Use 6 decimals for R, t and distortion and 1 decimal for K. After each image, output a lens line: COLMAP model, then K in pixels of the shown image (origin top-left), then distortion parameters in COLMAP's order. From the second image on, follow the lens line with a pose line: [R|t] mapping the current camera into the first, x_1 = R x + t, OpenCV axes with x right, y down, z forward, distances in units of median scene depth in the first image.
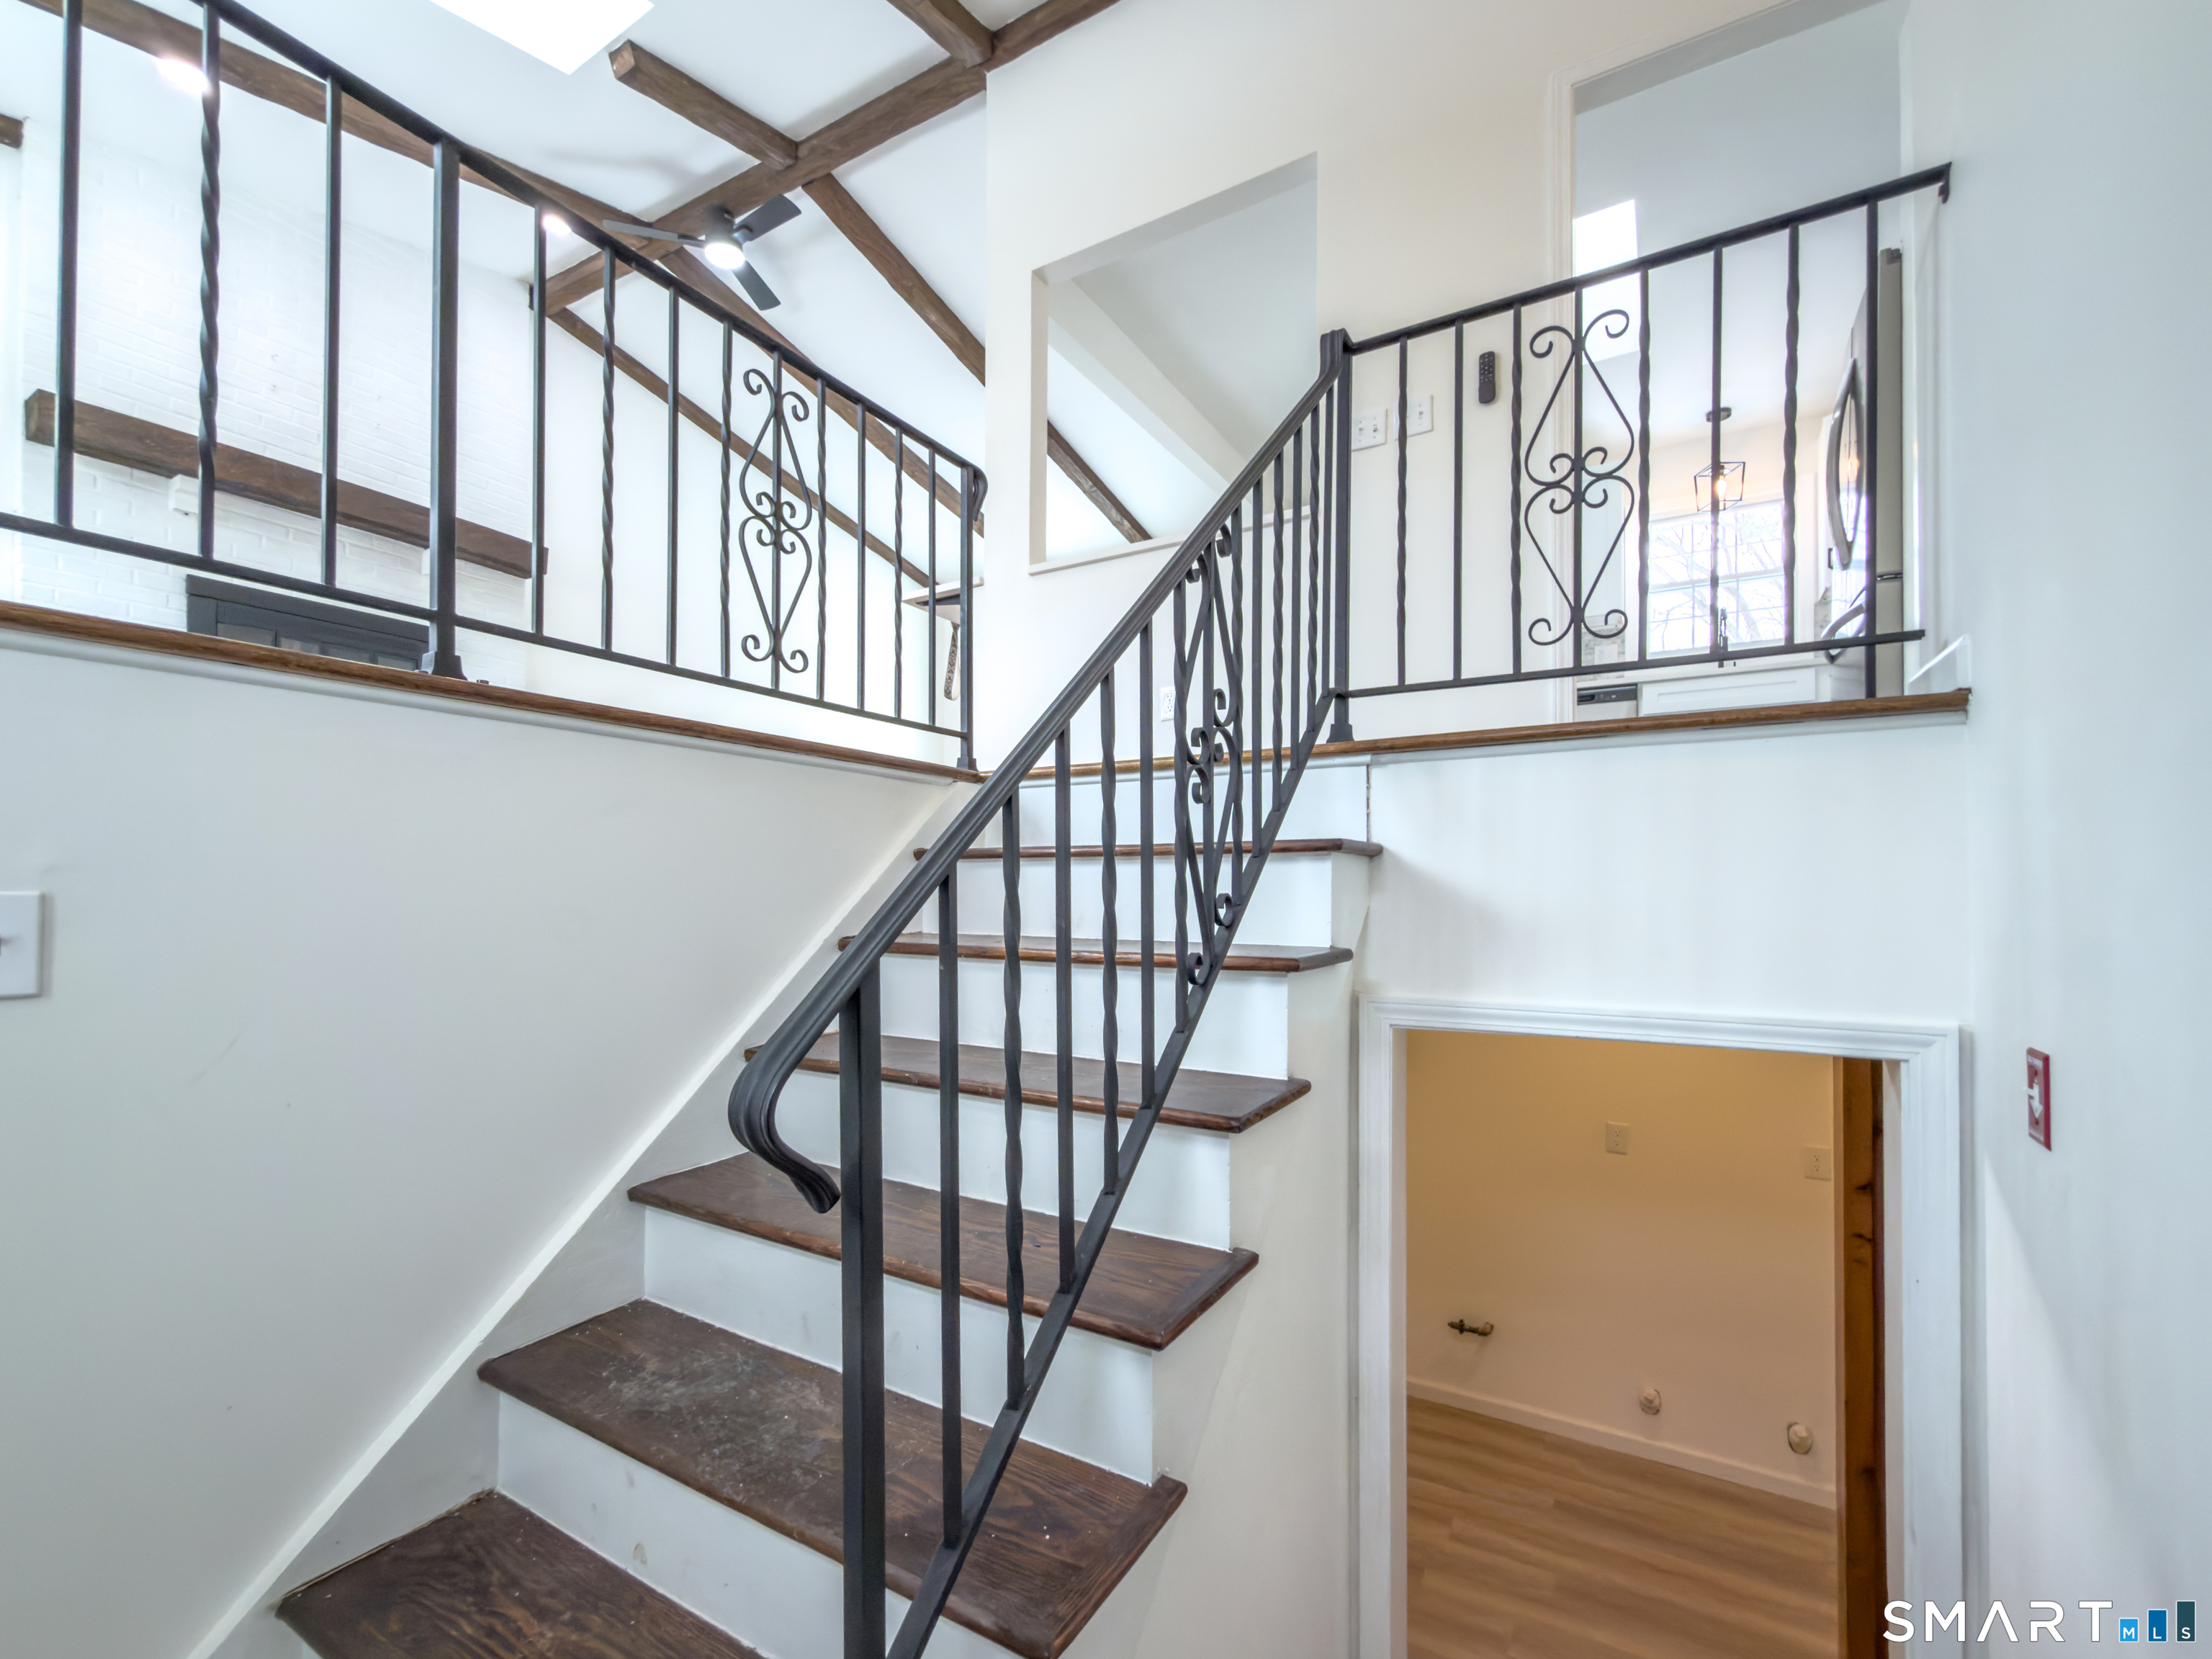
lens RADIAL K [[919.5, 0, 1102.2], [0, 919.5, 894.9], [0, 0, 1]] dist [0.000711, 0.000758]
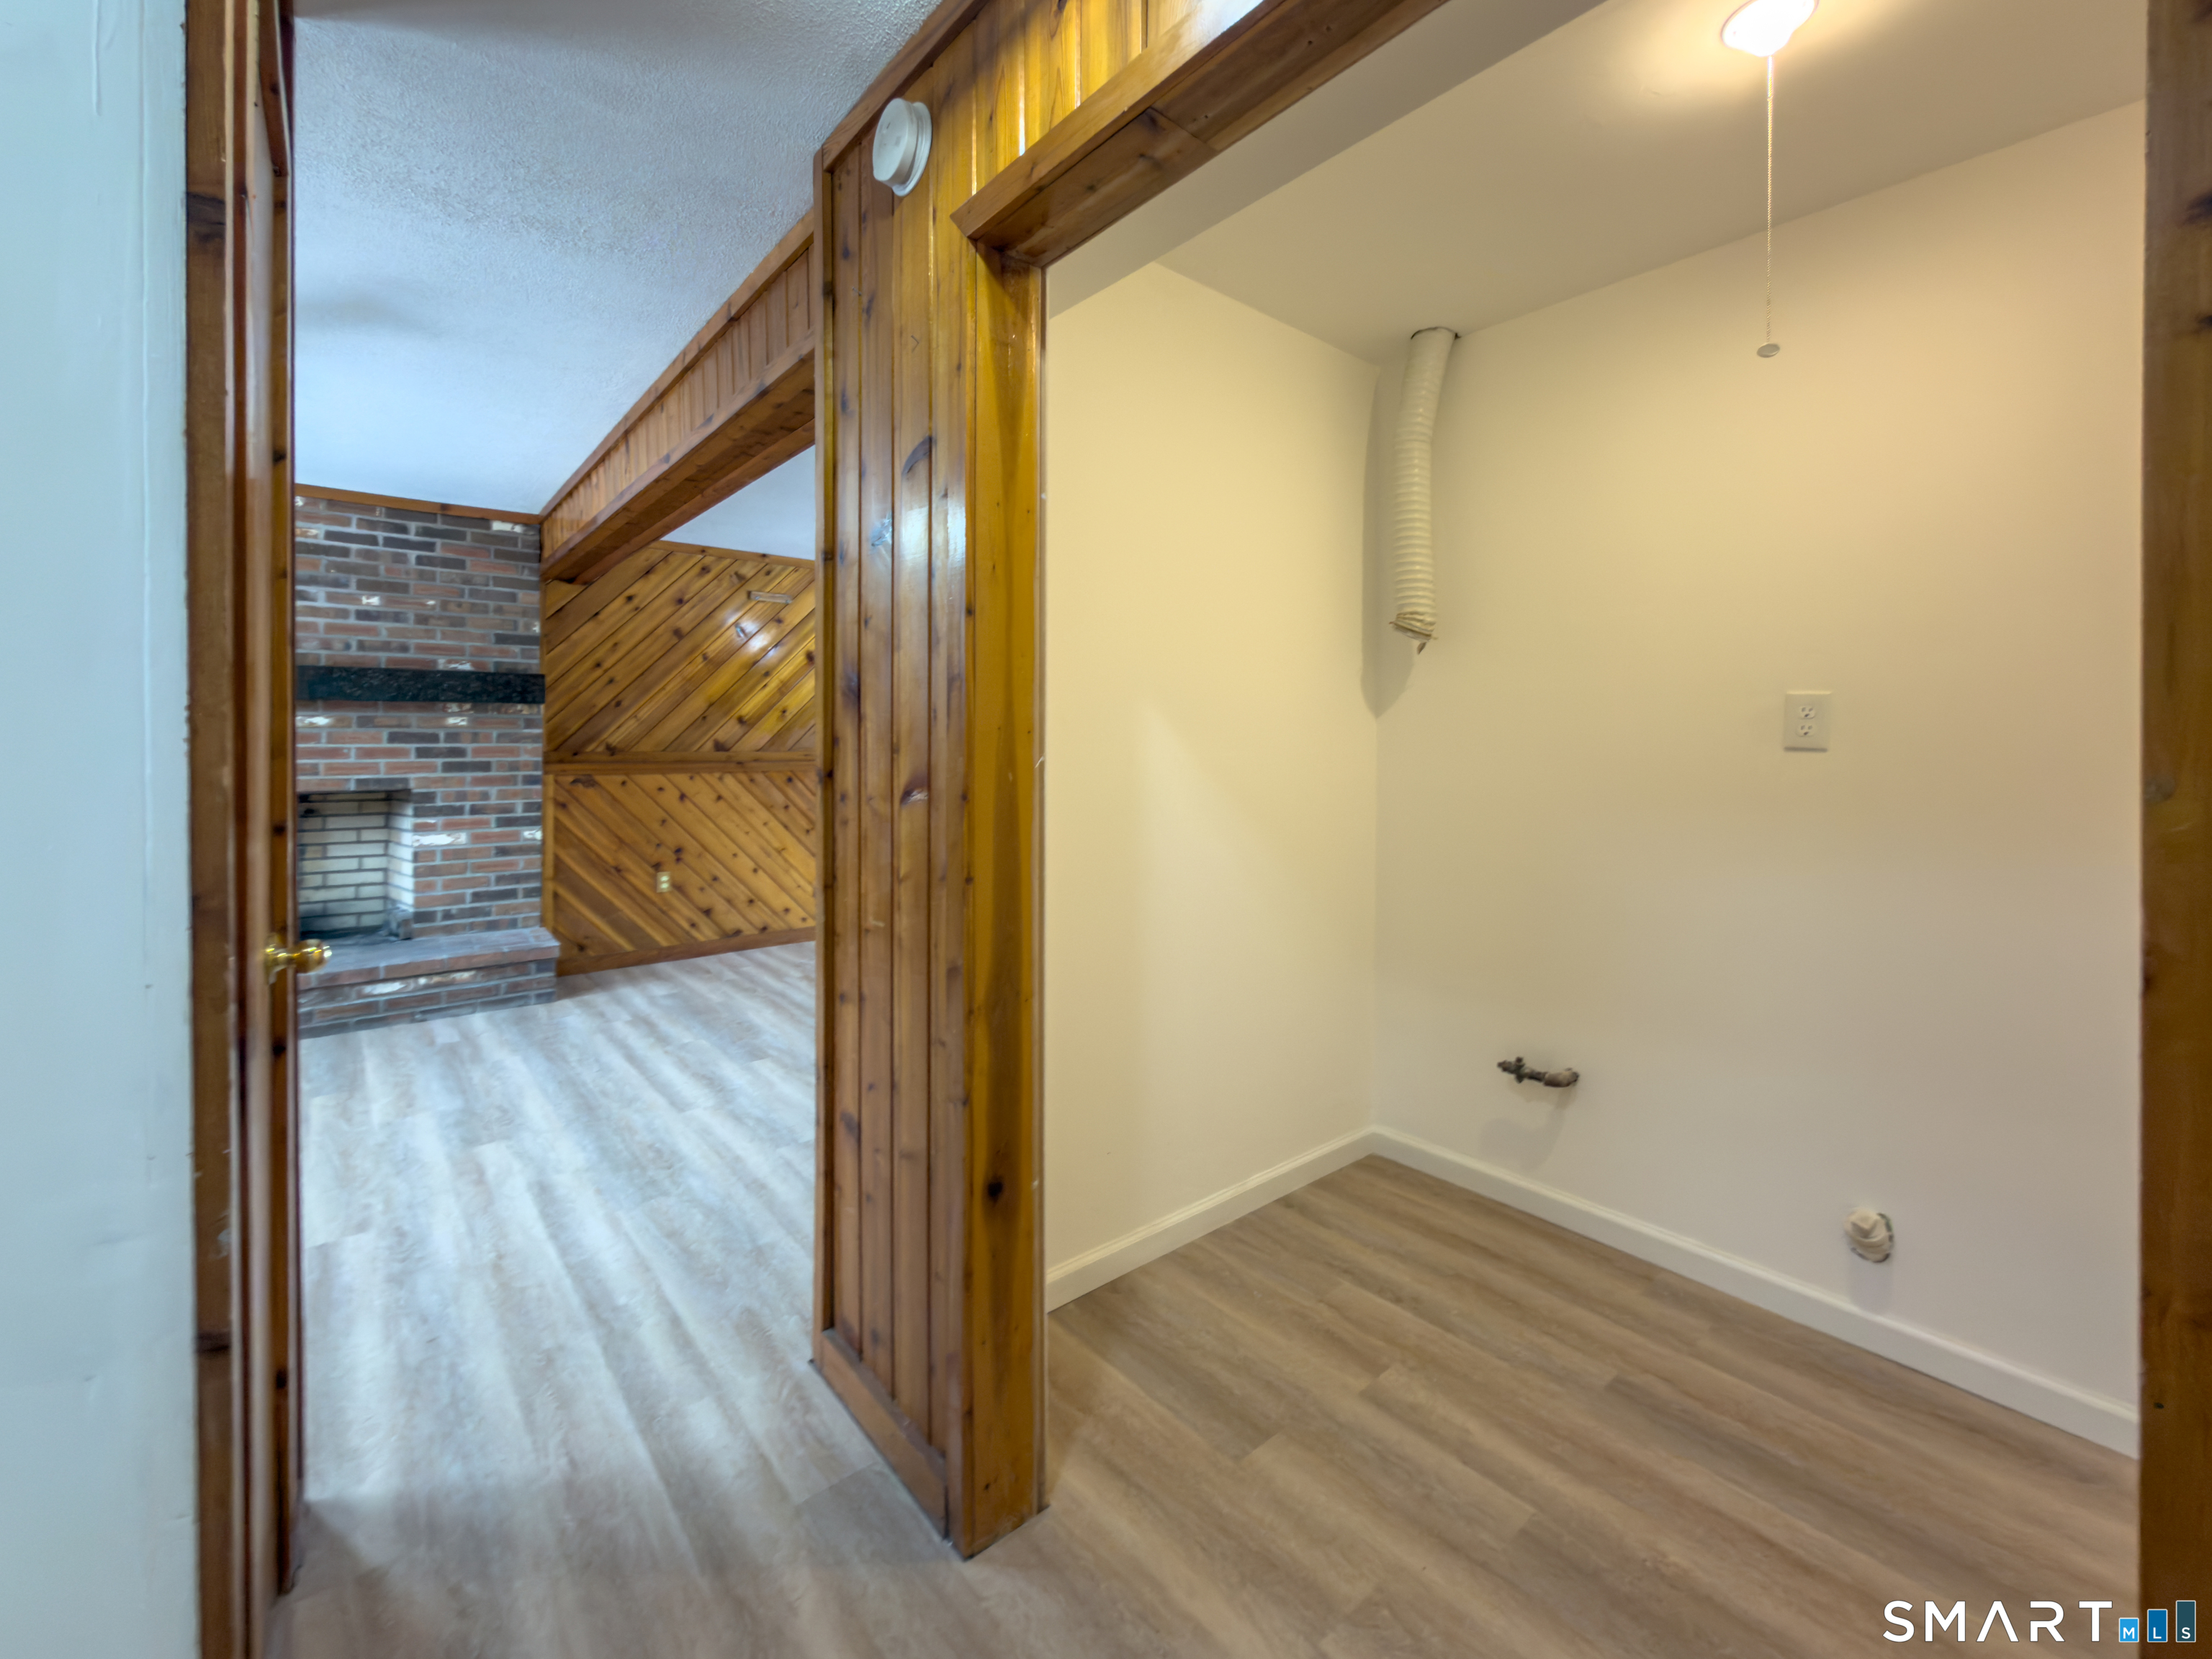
lens RADIAL K [[919.5, 0, 1154.2], [0, 919.5, 737.8], [0, 0, 1]] dist [0.000711, 0.000758]
pose [[0.953592, 0.004553, -0.301069, 0.380503], [-0.003324, 0.999984, 0.004593, 0.282623], [0.301085, -0.003379, 0.953591, 0.409325]]
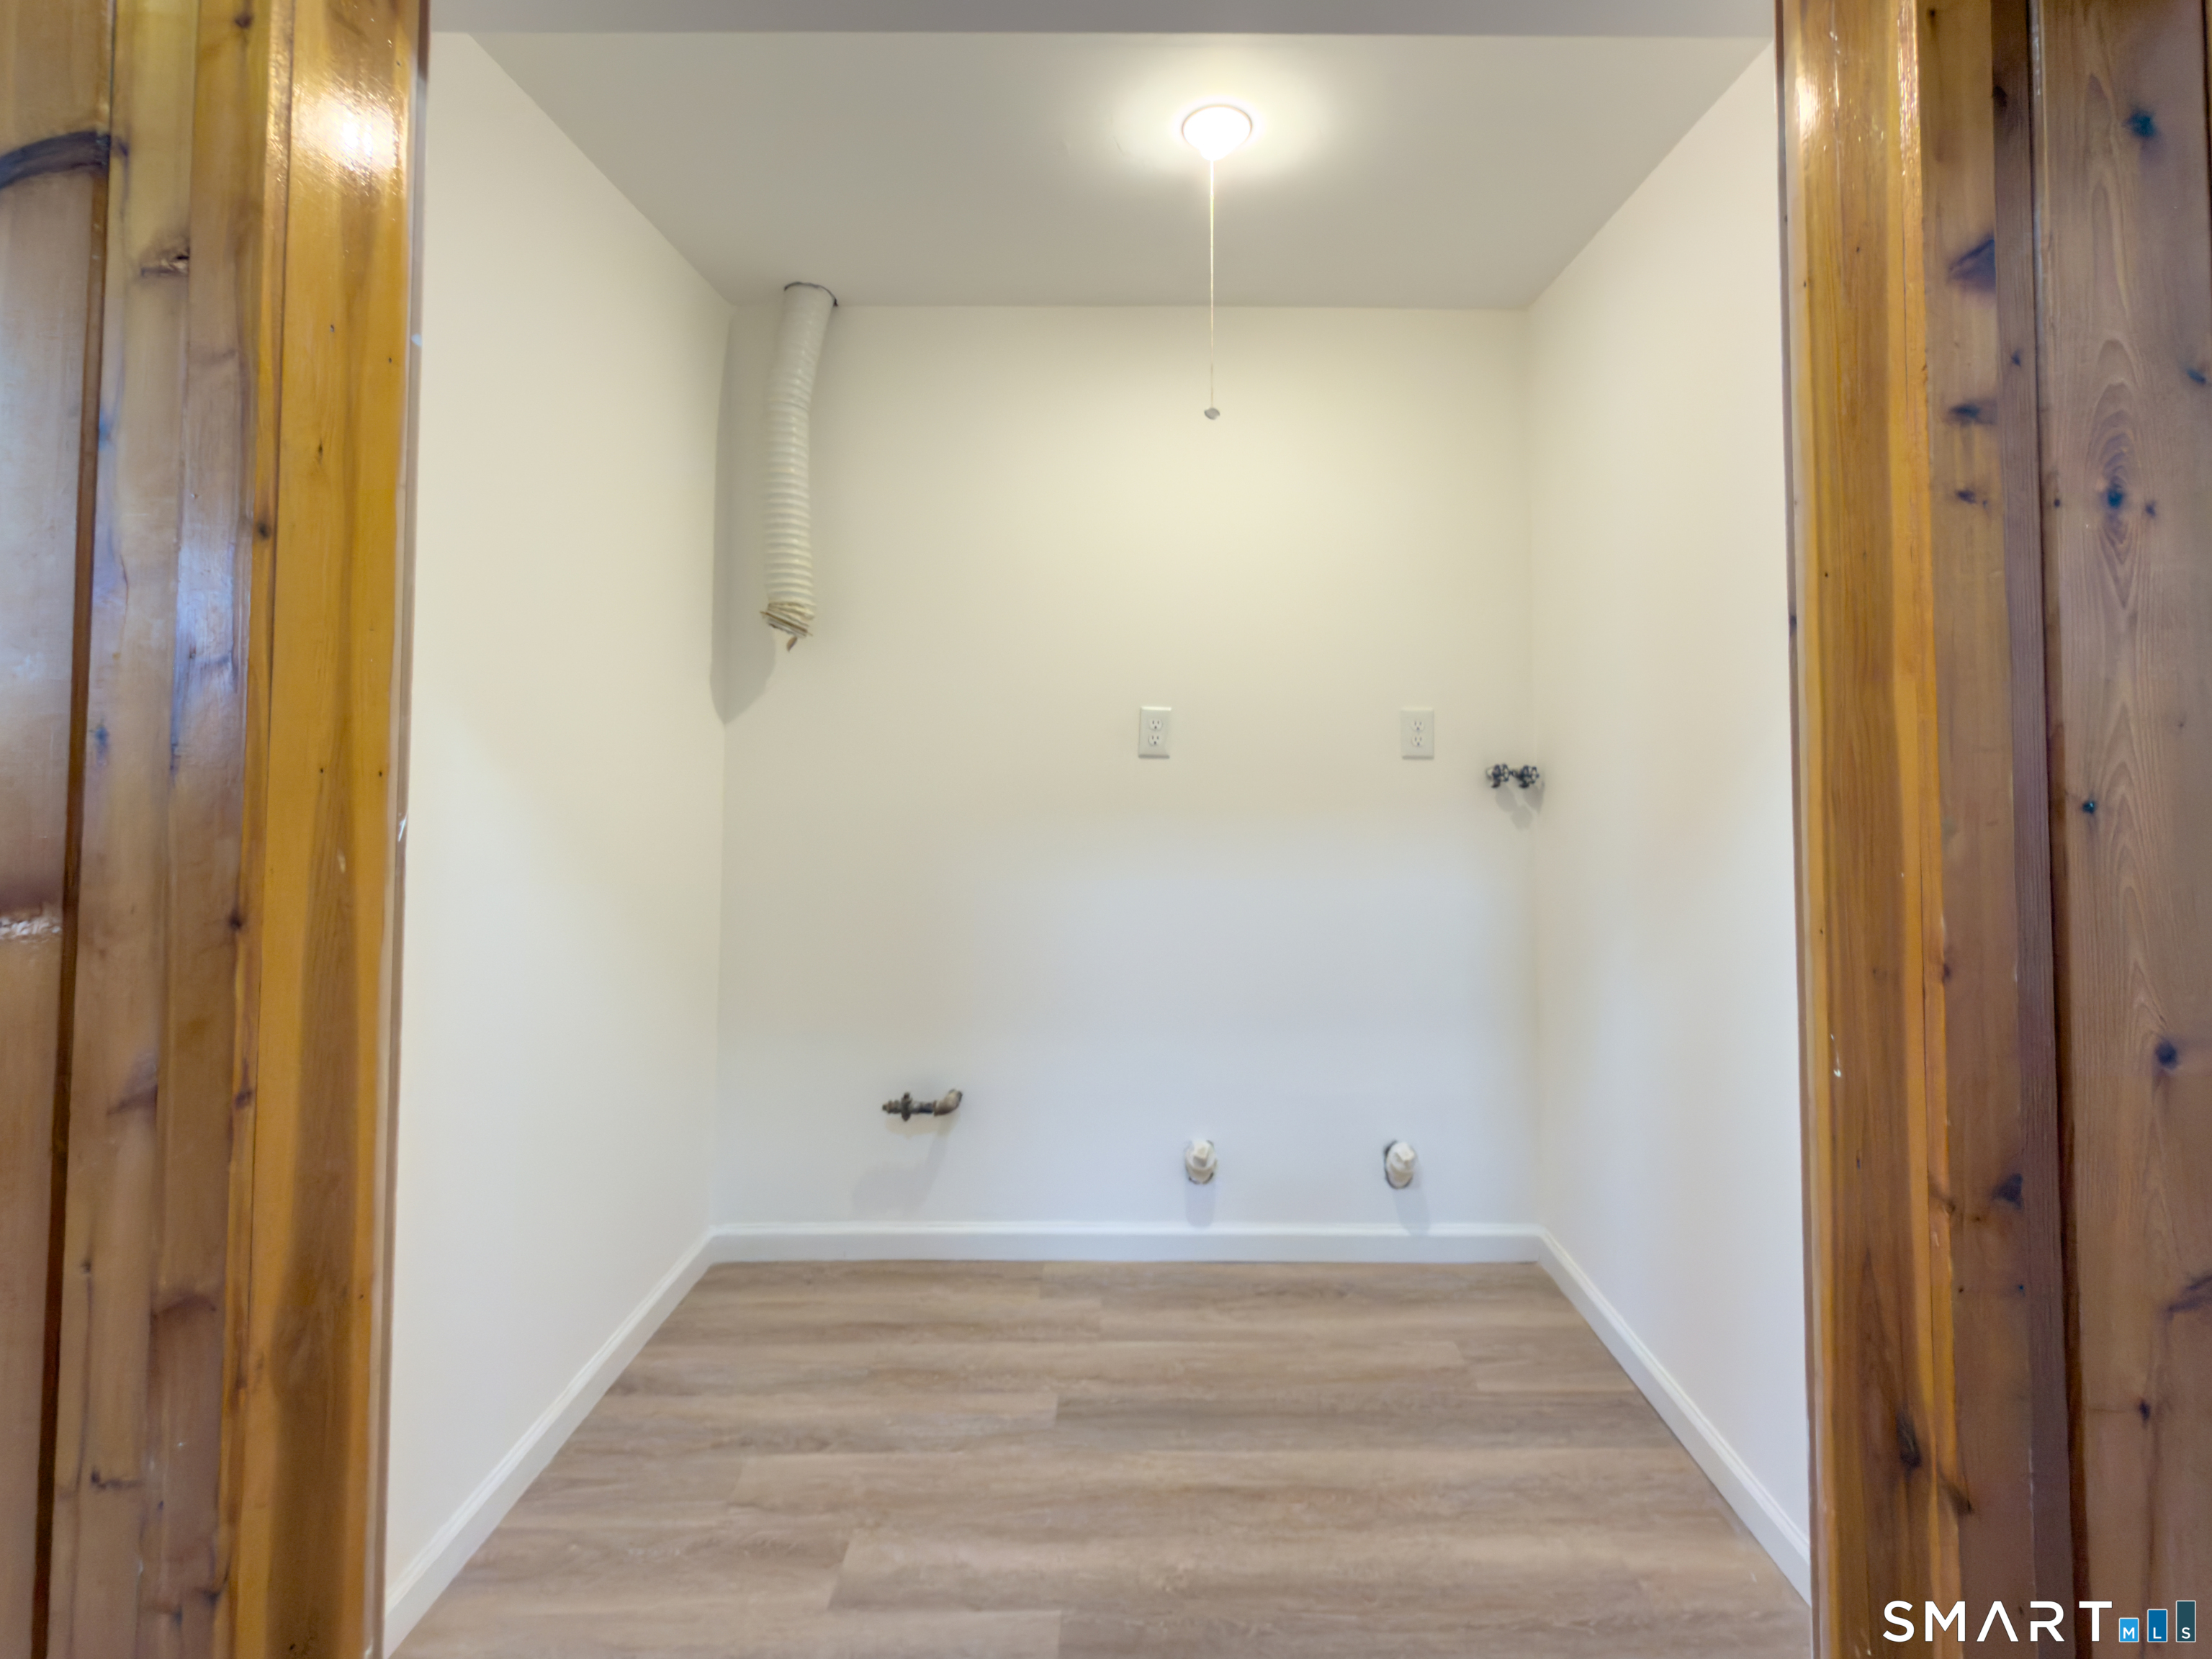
lens RADIAL K [[919.5, 0, 1125.7], [0, 919.5, 697.5], [0, 0, 1]] dist [0.000711, 0.000758]
pose [[0.861560, 0.019504, 0.507281, 0.245523], [-0.003373, 0.999460, -0.032699, 0.270842], [-0.507645, 0.026461, 0.861160, 0.507629]]
